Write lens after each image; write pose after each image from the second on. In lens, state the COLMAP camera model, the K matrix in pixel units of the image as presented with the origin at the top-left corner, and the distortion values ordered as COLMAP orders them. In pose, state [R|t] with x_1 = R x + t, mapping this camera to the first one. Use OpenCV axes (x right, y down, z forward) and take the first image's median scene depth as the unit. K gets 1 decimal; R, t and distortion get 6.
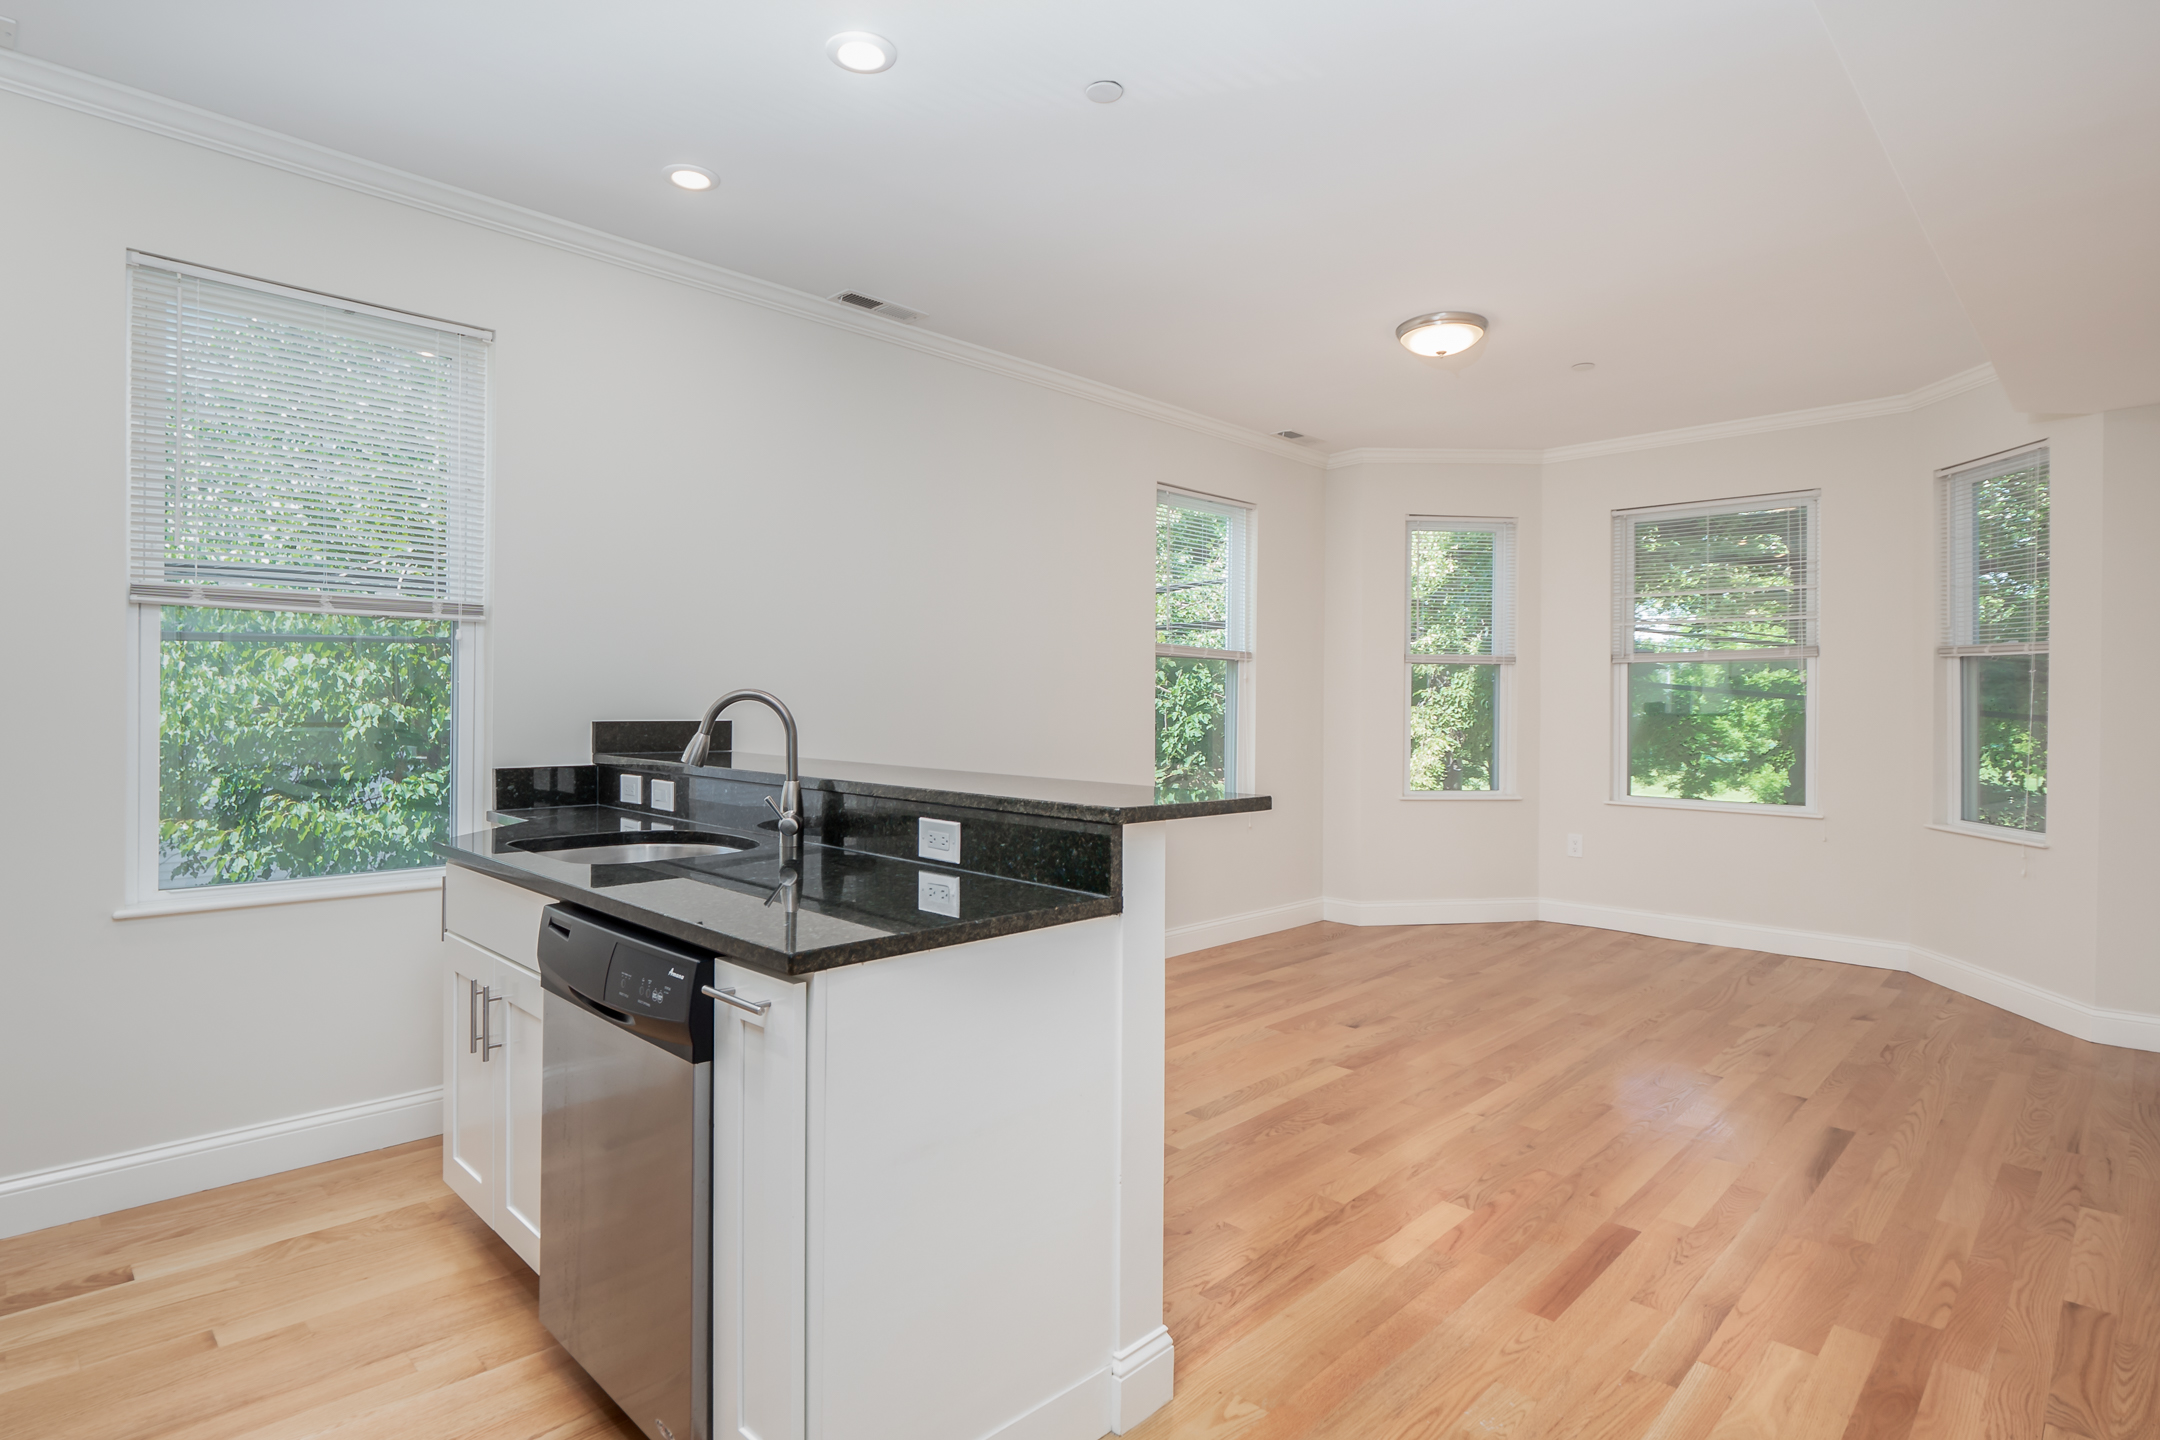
lens RADIAL K [[1121.1, 0, 1074.6], [0, 1121.1, 717.6], [0, 0, 1]] dist [0.000688, 0.000216]
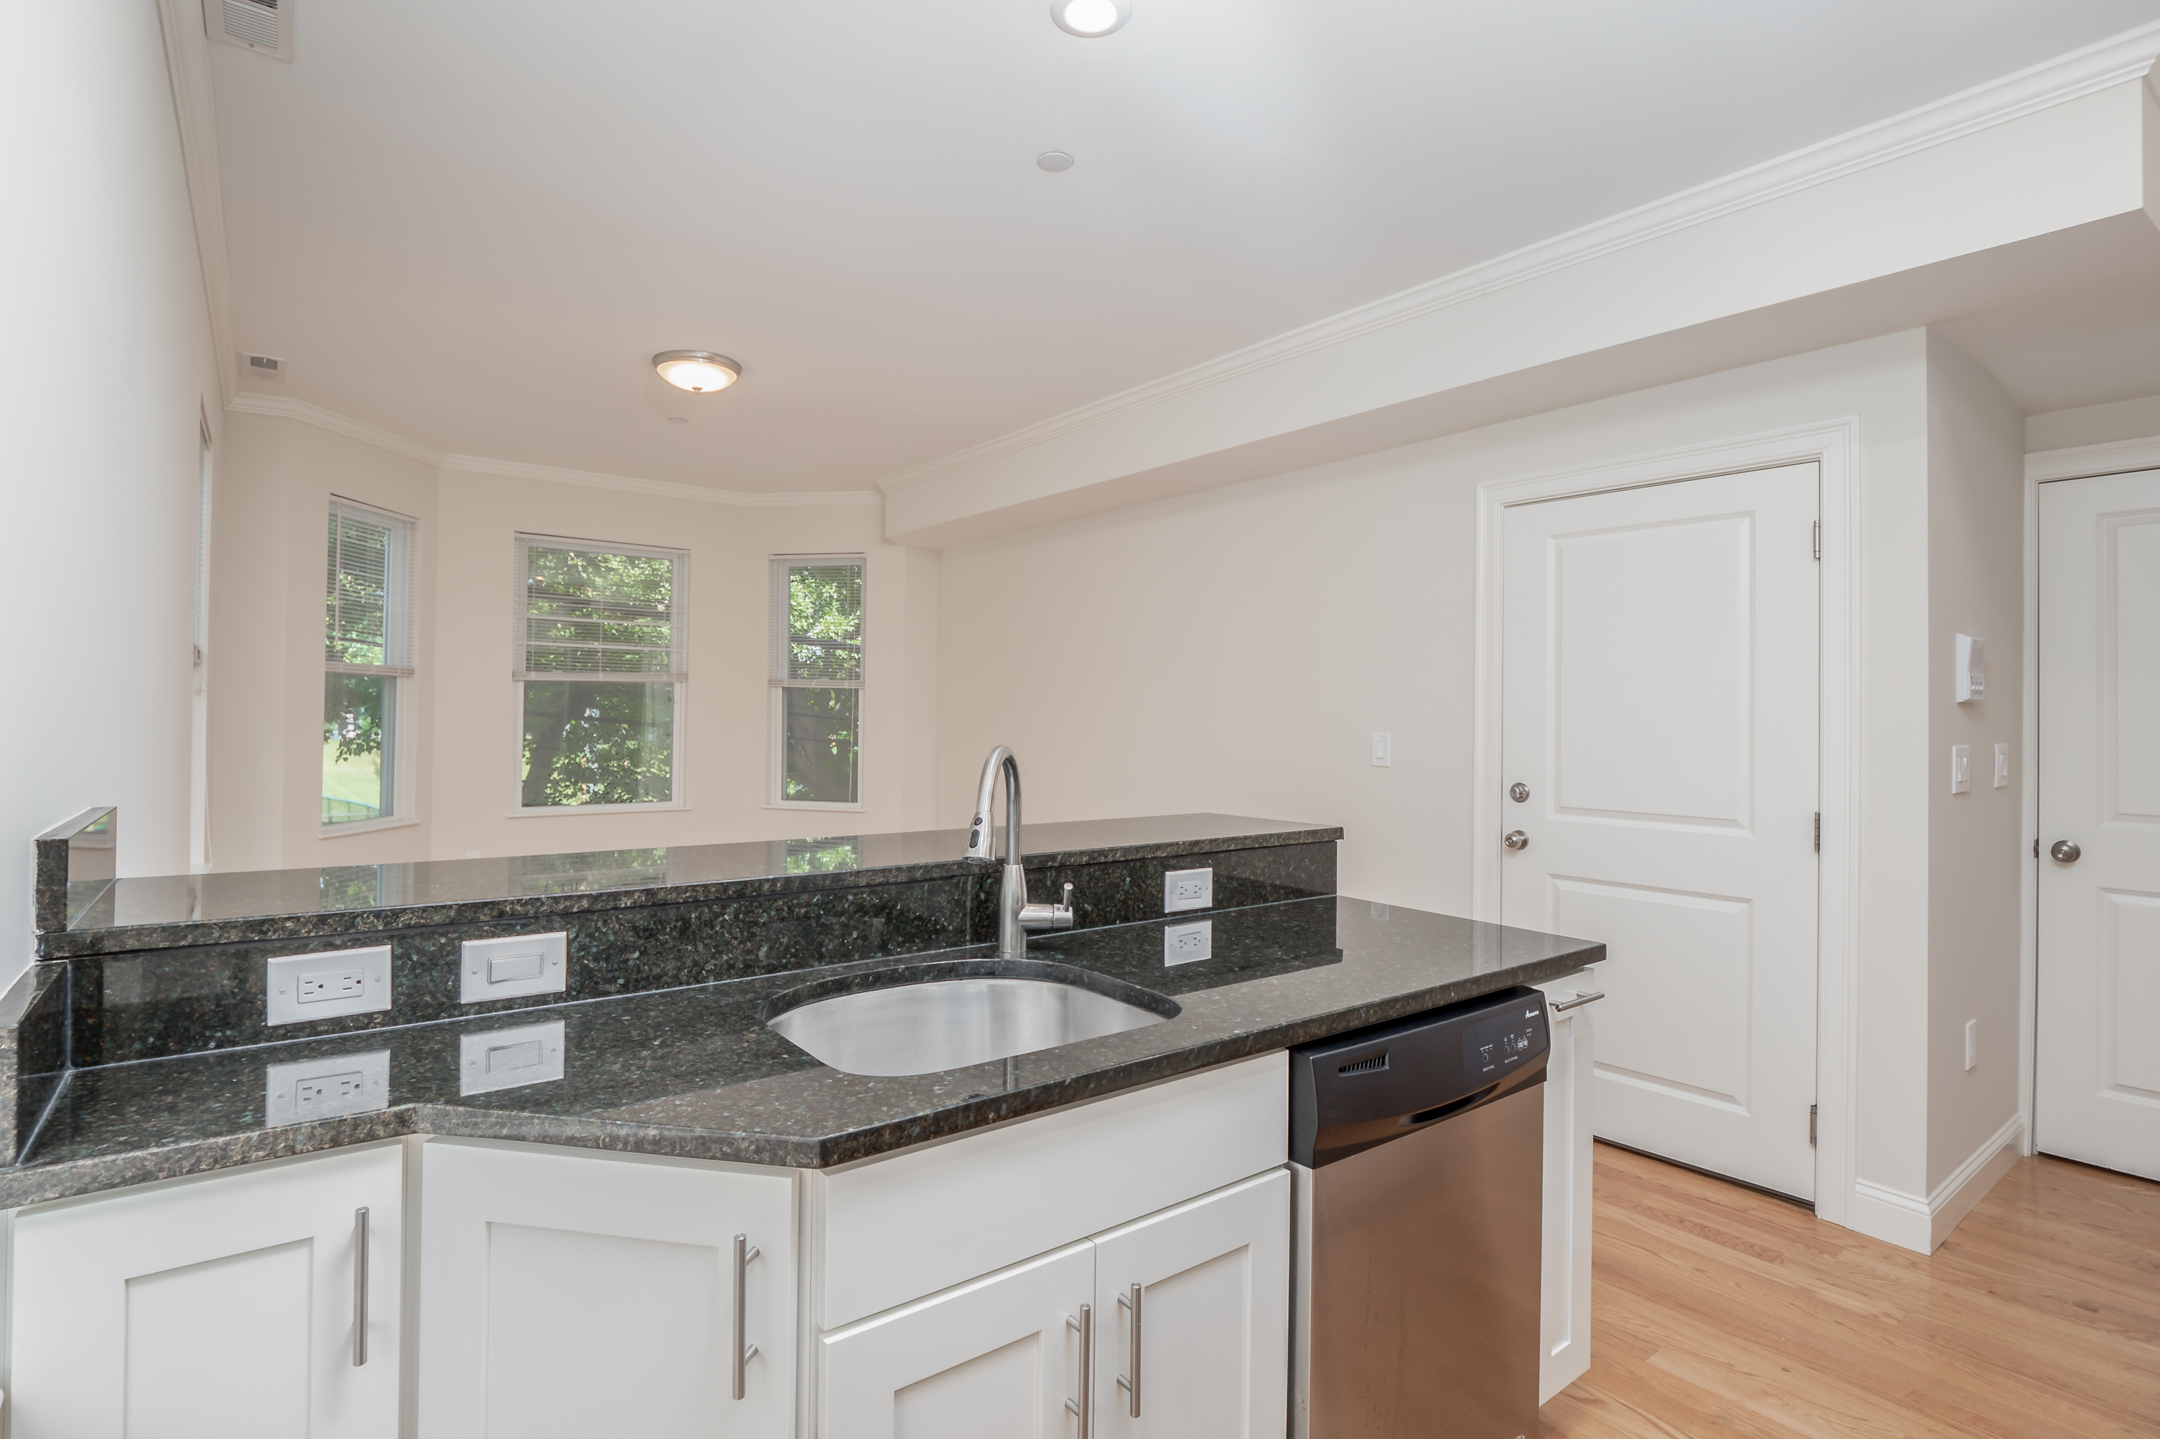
lens RADIAL K [[1040.6, 0, 1073.6], [0, 1040.6, 709.3], [0, 0, 1]] dist [-0.003100, -0.000586]
pose [[0.145807, -0.001171, 0.989312, -1.048163], [0.003494, 0.999994, 0.000669, -0.054429], [-0.989307, 0.003359, 0.145810, 0.944420]]
